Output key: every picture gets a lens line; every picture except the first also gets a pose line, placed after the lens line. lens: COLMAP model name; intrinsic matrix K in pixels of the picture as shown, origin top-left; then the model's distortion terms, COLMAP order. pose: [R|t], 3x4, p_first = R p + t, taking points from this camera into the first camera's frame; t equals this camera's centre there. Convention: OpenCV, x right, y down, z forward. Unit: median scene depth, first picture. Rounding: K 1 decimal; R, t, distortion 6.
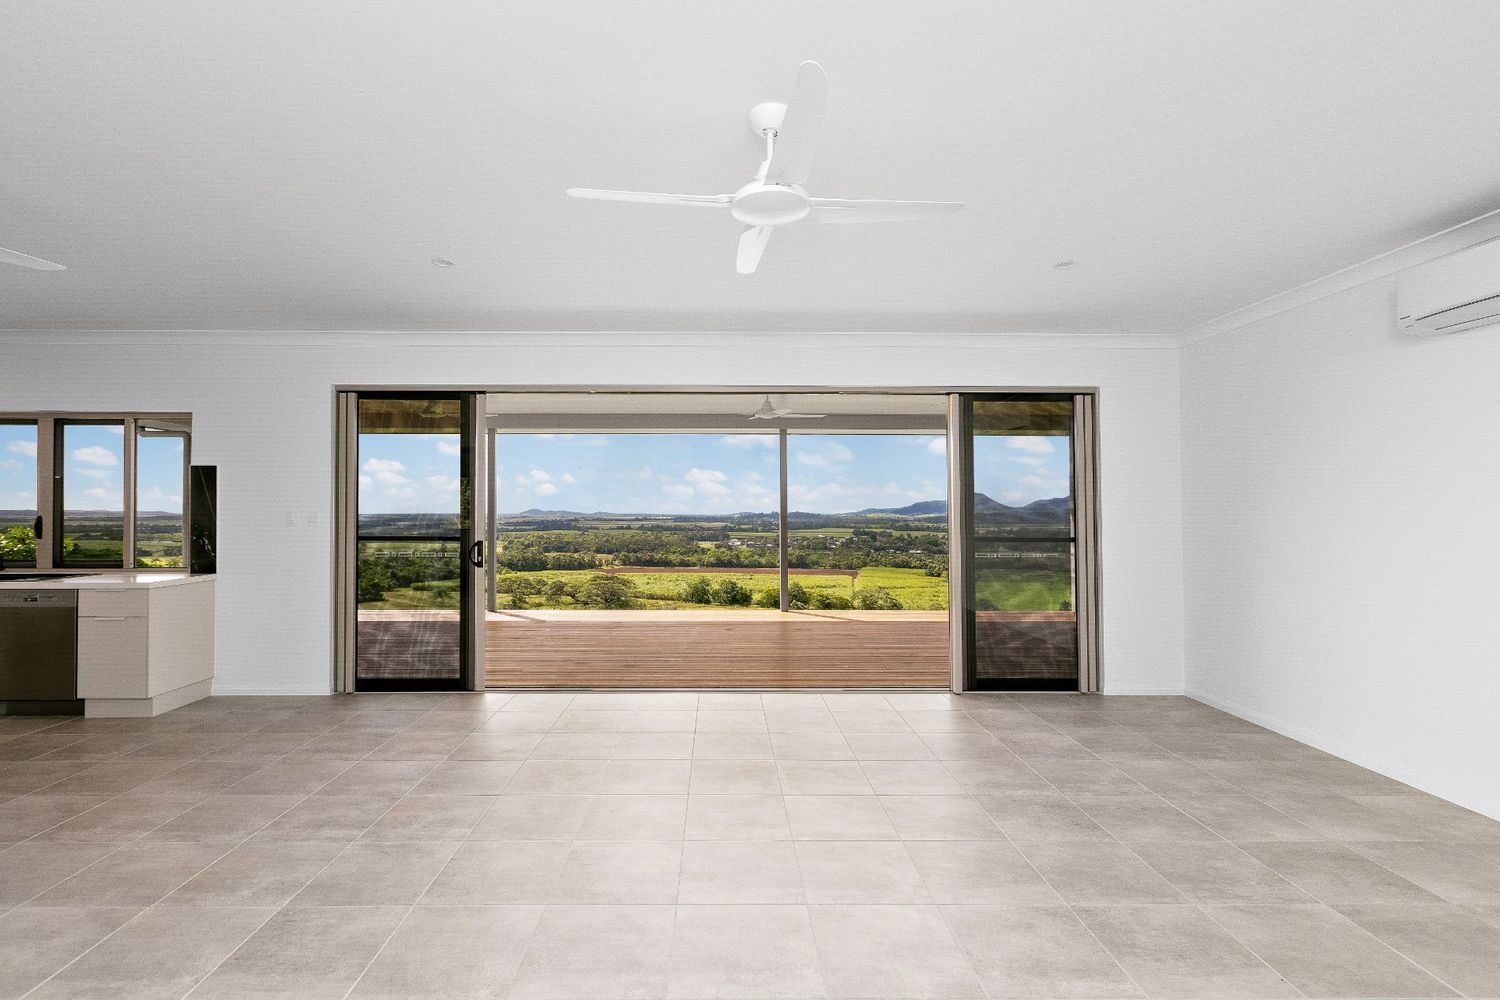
lens RADIAL K [[672.4, 0, 728.1], [0, 672.4, 504.4], [0, 0, 1]] dist [-0.001145, 0.000544]
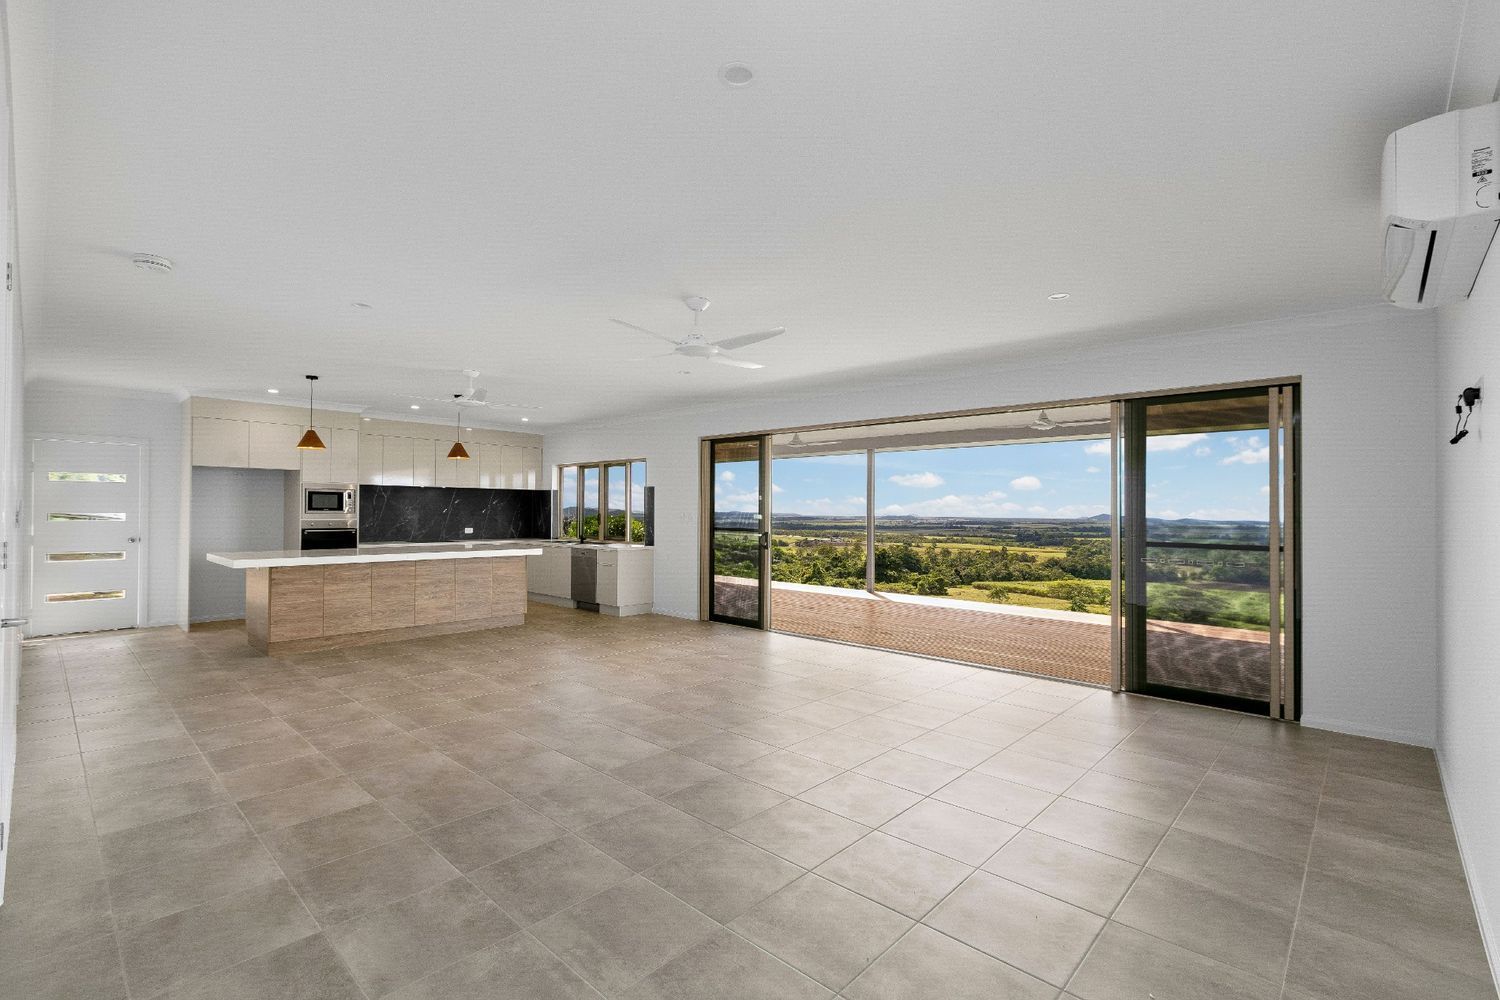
lens RADIAL K [[672.4, 0, 765.9], [0, 672.4, 504.4], [0, 0, 1]] dist [-0.001145, 0.000544]
pose [[0.732180, -0.003398, -0.681103, 0.672845], [-0.000408, 0.999985, -0.005427, 0.001215], [0.681112, 0.004251, 0.732167, -0.119378]]
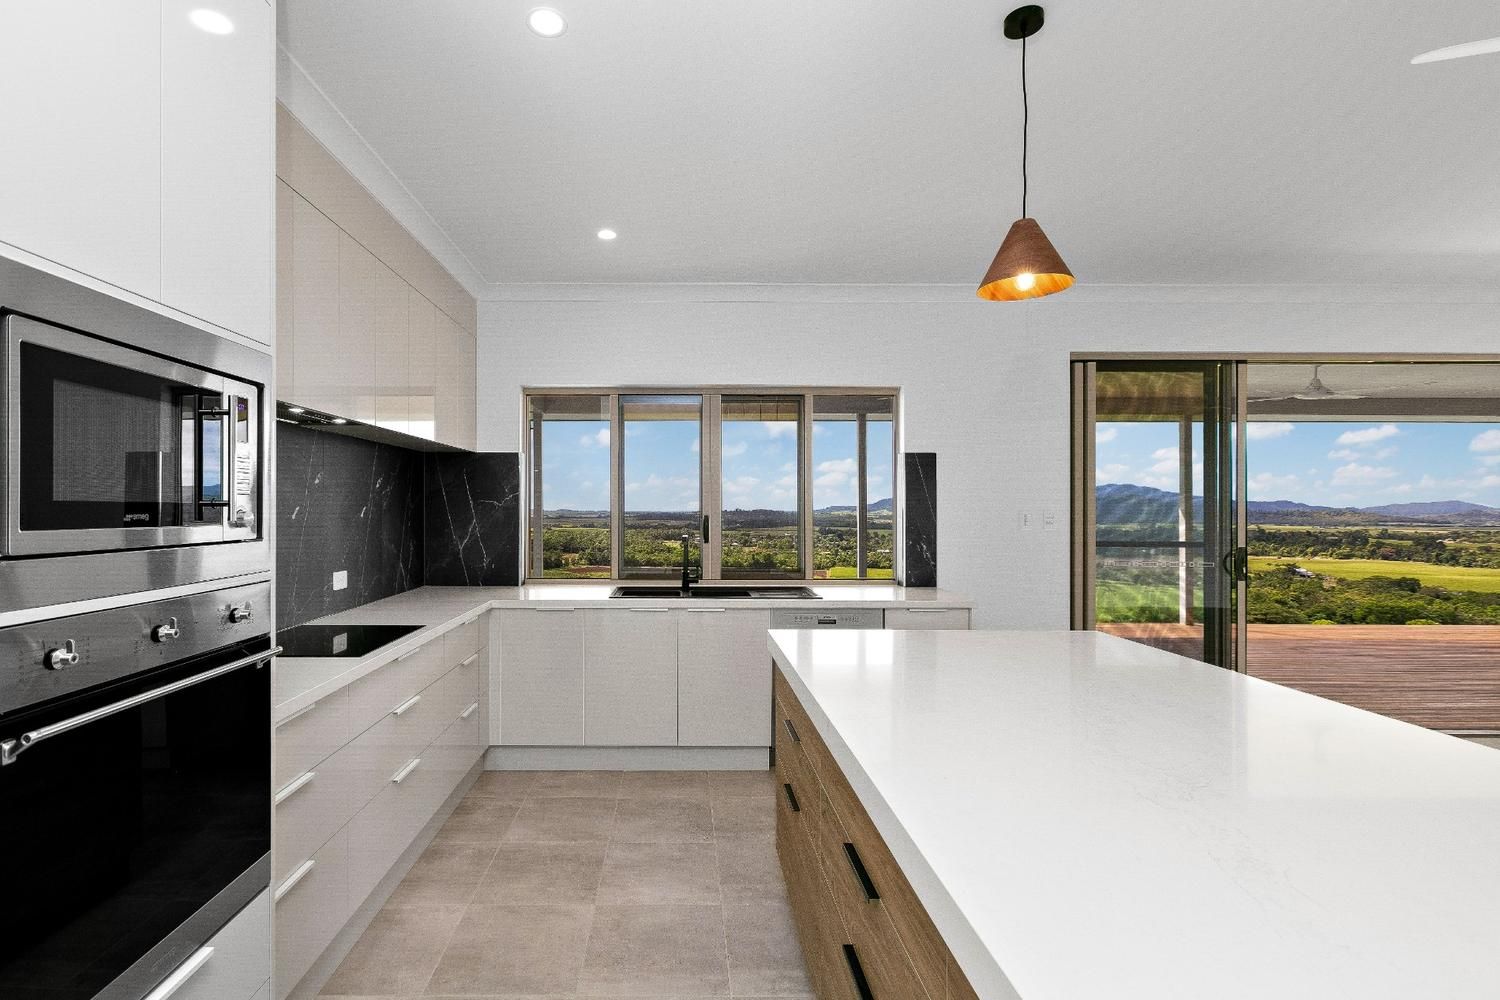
lens RADIAL K [[703.4, 0, 660.9], [0, 703.4, 504.3], [0, 0, 1]] dist [-0.008763, -0.000044]
pose [[0.999550, 0.000196, -0.030002, -1.035757], [-0.000065, 0.999990, 0.004373, 0.000208], [0.030002, -0.004369, 0.999540, 0.144749]]
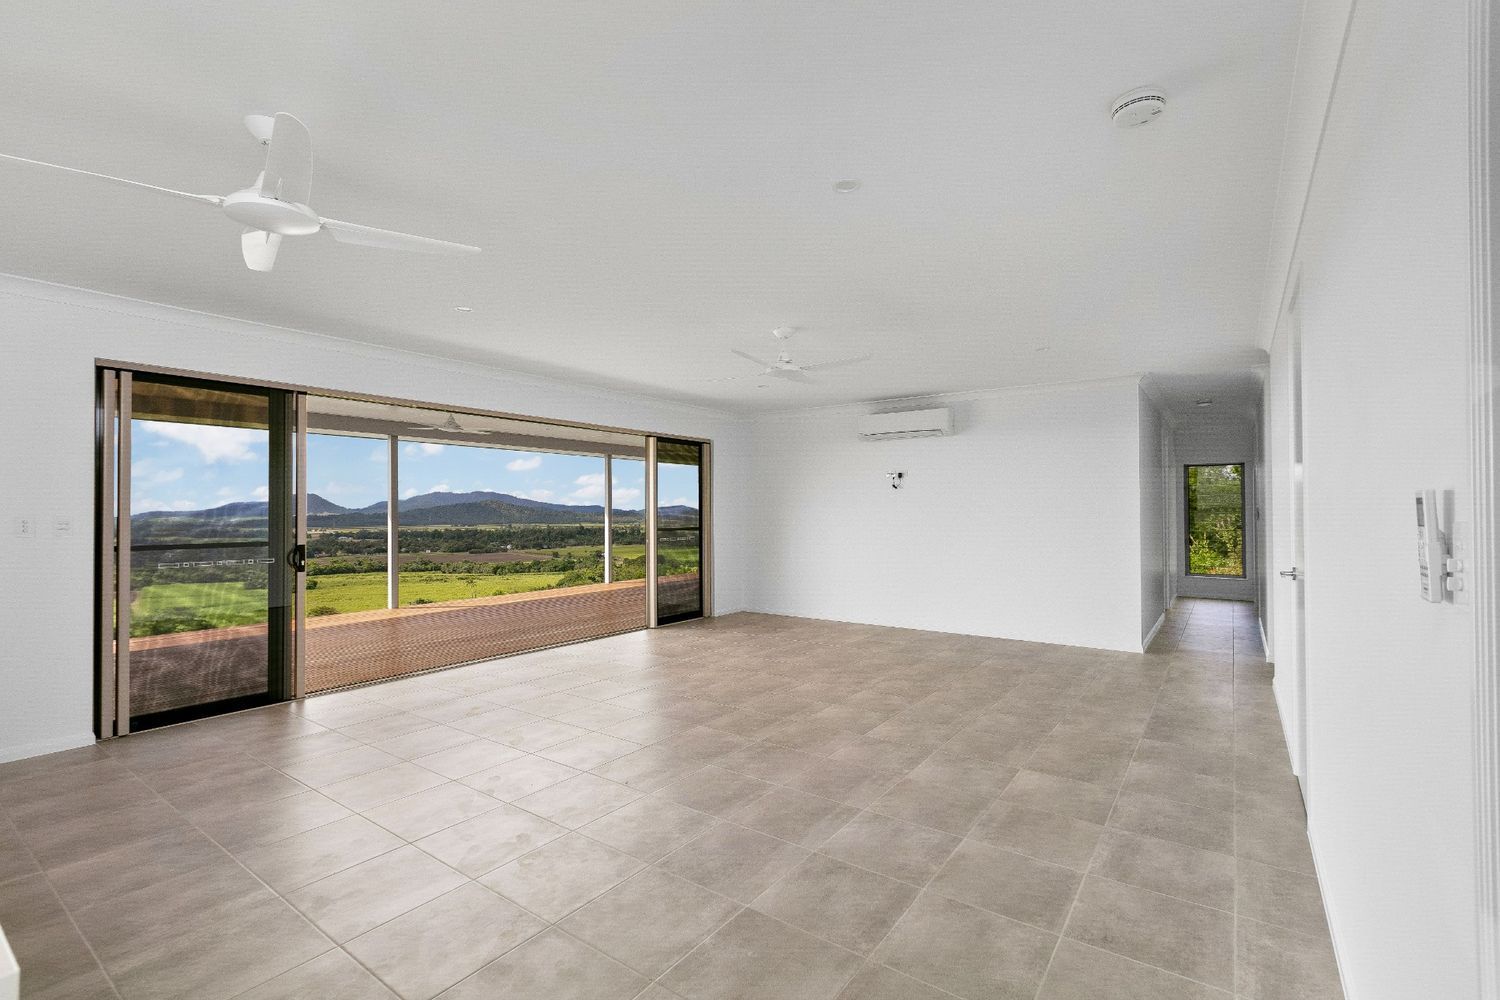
lens RADIAL K [[672.4, 0, 737.2], [0, 672.4, 500.6], [0, 0, 1]] dist [-0.001145, 0.000544]
pose [[0.600621, 0.008191, 0.799492, -0.757443], [-0.002139, 0.999960, -0.008638, -0.002176], [-0.799531, 0.003478, 0.600615, -0.093831]]
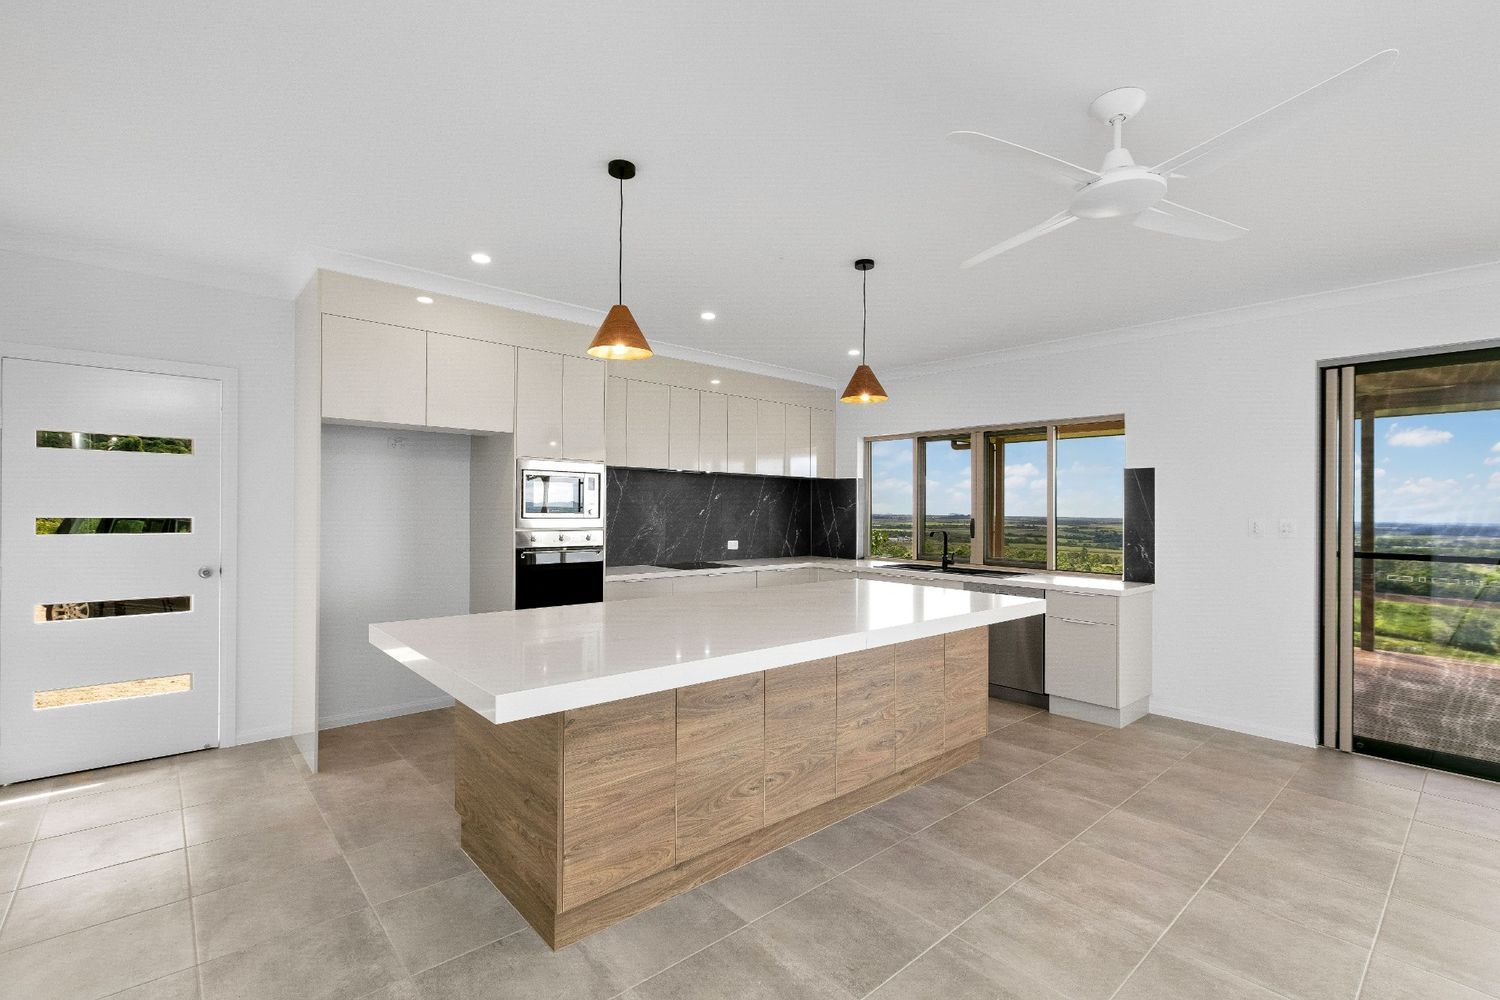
lens RADIAL K [[672.4, 0, 768.5], [0, 672.4, 512.1], [0, 0, 1]] dist [-0.001145, 0.000544]
pose [[0.668452, 0.009640, -0.743693, -0.422320], [-0.004758, 0.999951, 0.008685, -0.001791], [0.743740, -0.002267, 0.668465, -0.018685]]
